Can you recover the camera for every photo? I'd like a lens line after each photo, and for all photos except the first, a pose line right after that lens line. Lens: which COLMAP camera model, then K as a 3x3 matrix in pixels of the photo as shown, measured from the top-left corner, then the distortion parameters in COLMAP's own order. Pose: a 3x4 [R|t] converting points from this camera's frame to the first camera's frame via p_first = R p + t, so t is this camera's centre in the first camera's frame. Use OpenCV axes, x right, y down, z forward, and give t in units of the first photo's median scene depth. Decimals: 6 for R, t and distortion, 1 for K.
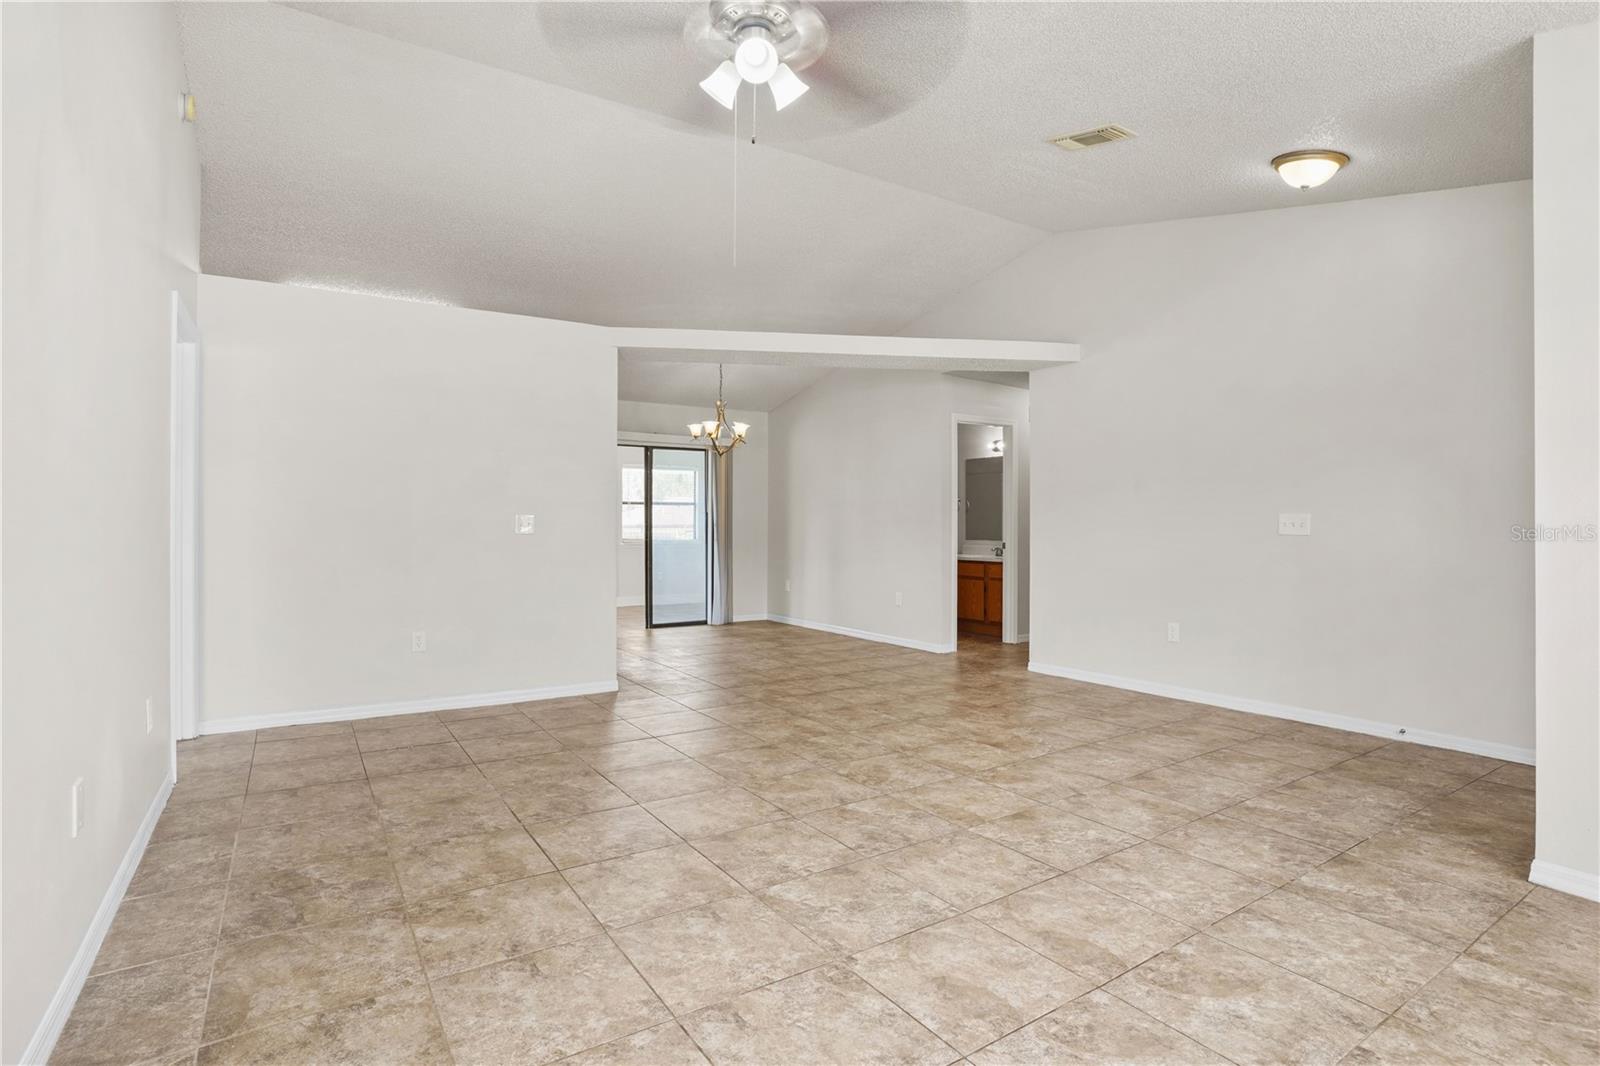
lens RADIAL K [[796.4, 0, 797.3], [0, 796.4, 526.2], [0, 0, 1]] dist [-0.061406, 0.029376]
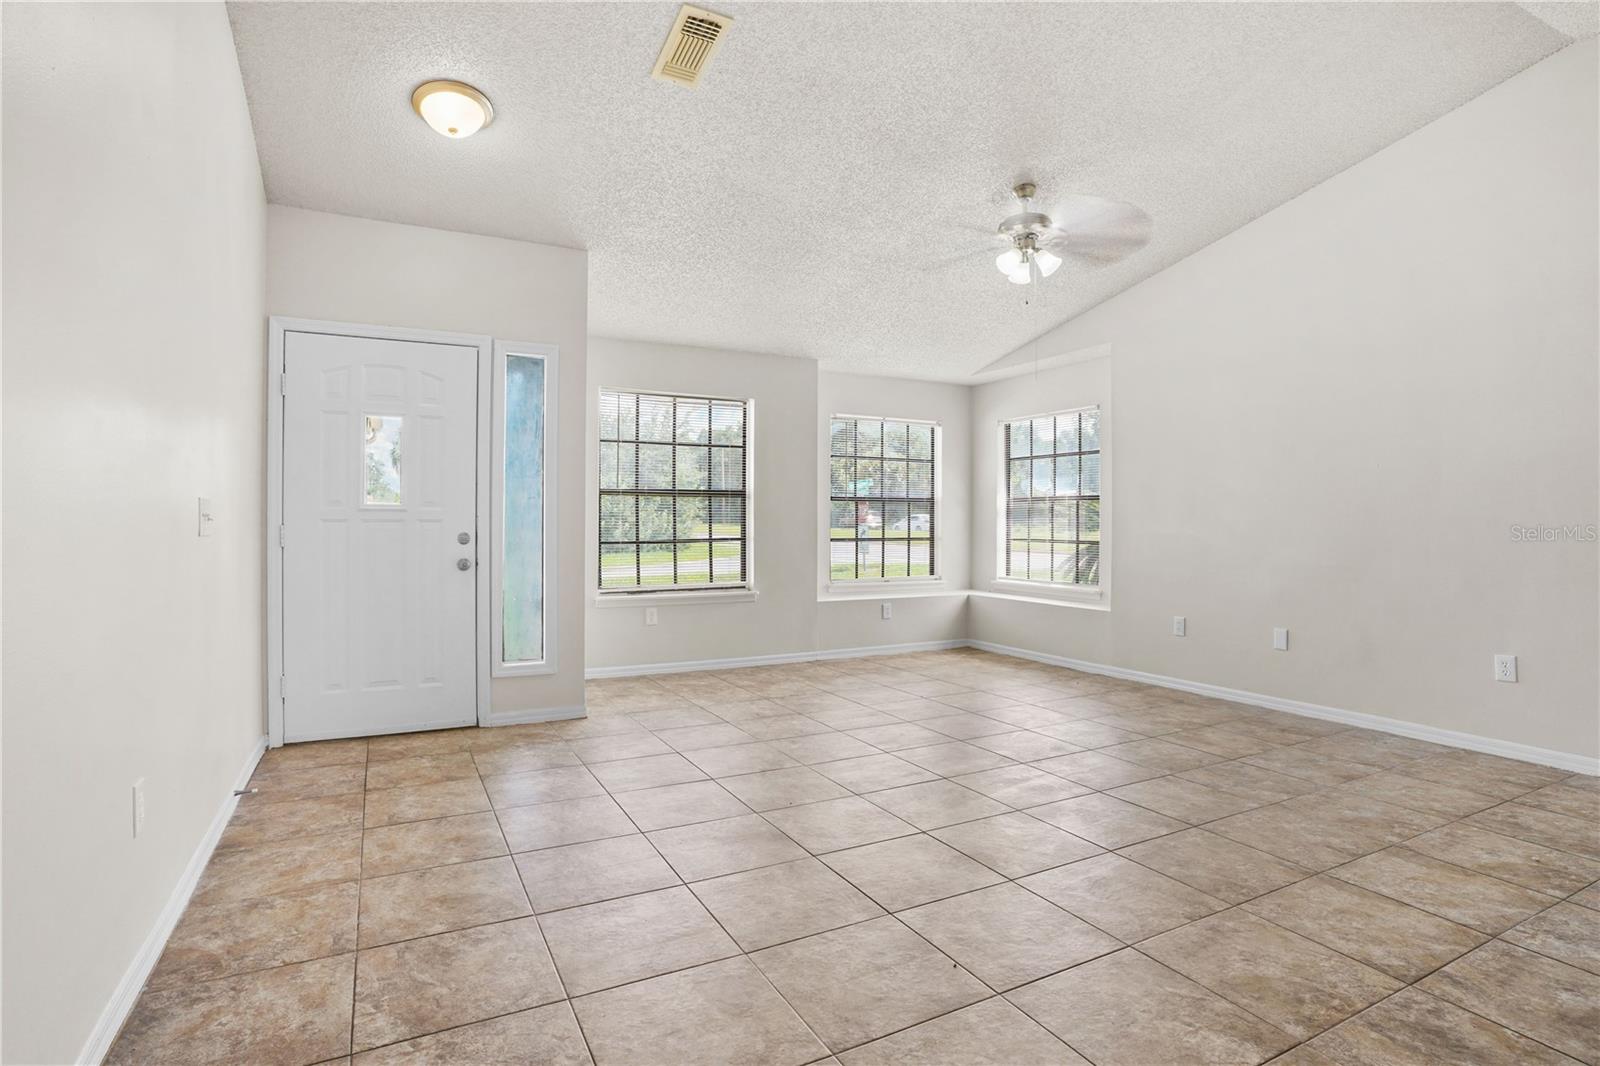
lens RADIAL K [[796.4, 0, 797.3], [0, 796.4, 526.2], [0, 0, 1]] dist [-0.061406, 0.029376]
pose [[-0.994787, -0.007018, 0.101731, 0.192789], [-0.006749, 0.999973, 0.002992, 0.001490], [-0.101749, 0.002290, -0.994807, 1.970394]]
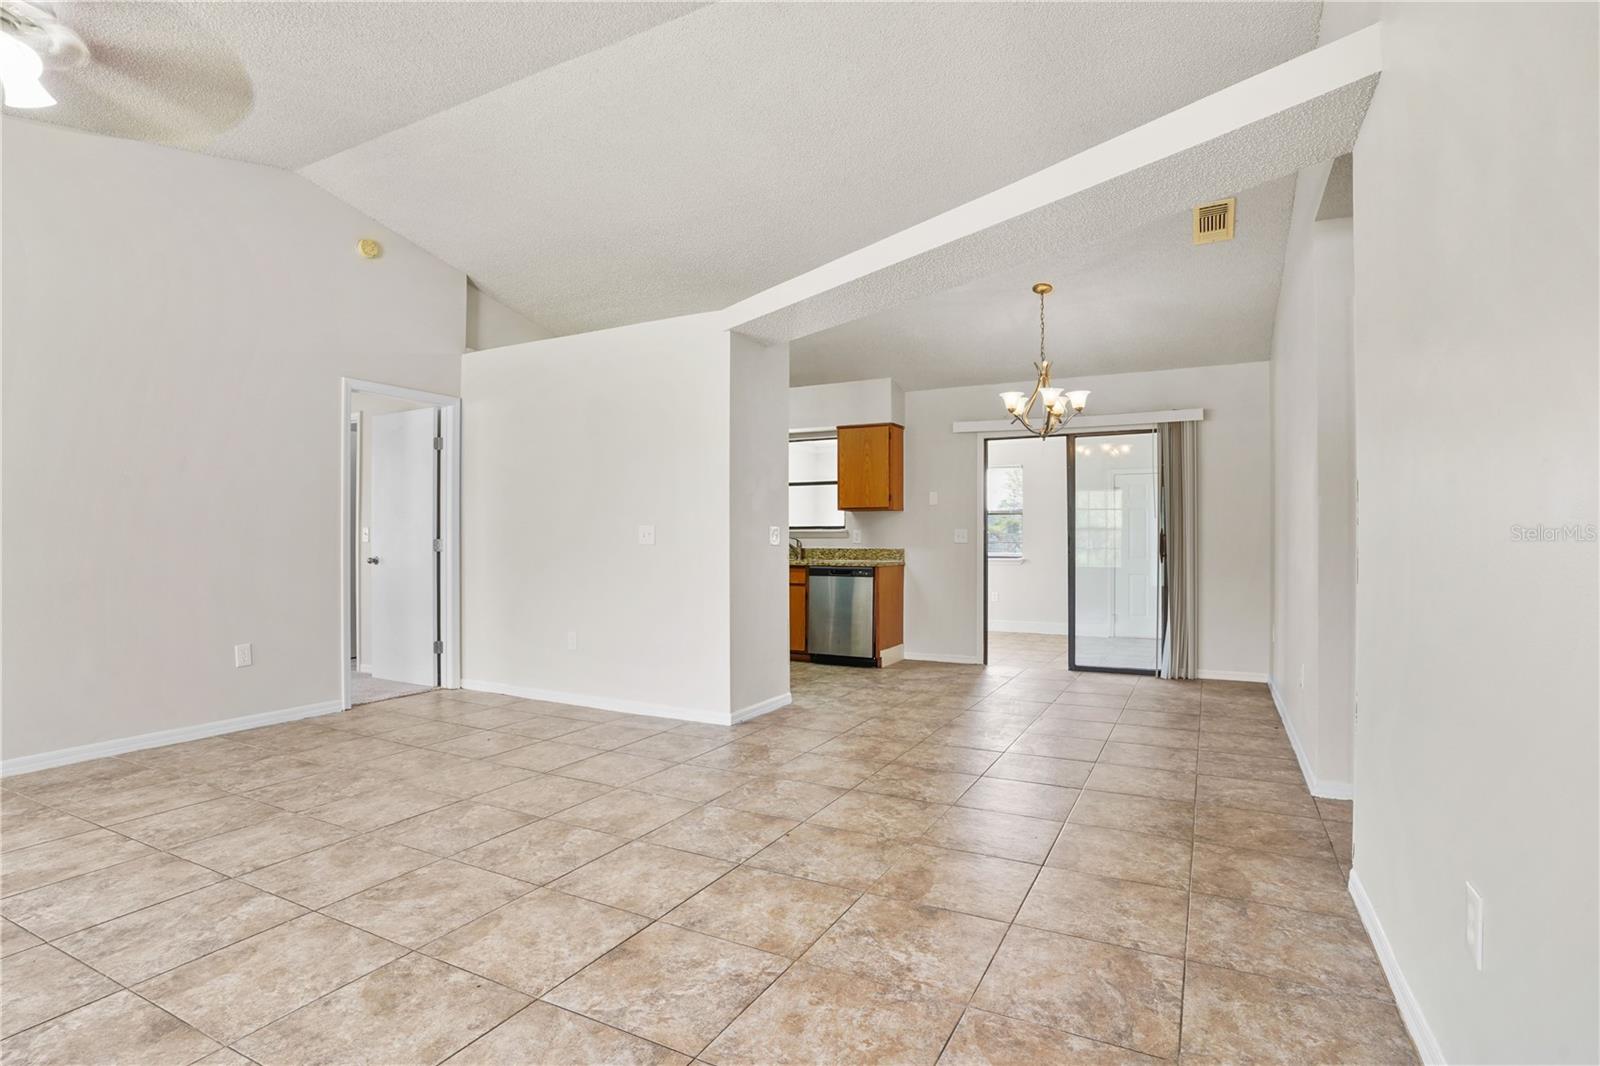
lens RADIAL K [[796.4, 0, 797.3], [0, 796.4, 526.2], [0, 0, 1]] dist [-0.061406, 0.029376]
pose [[0.476404, -0.018811, -0.879025, 0.887295], [0.001041, 0.999782, -0.020831, 0.010319], [0.879226, 0.009009, 0.476320, 0.996202]]
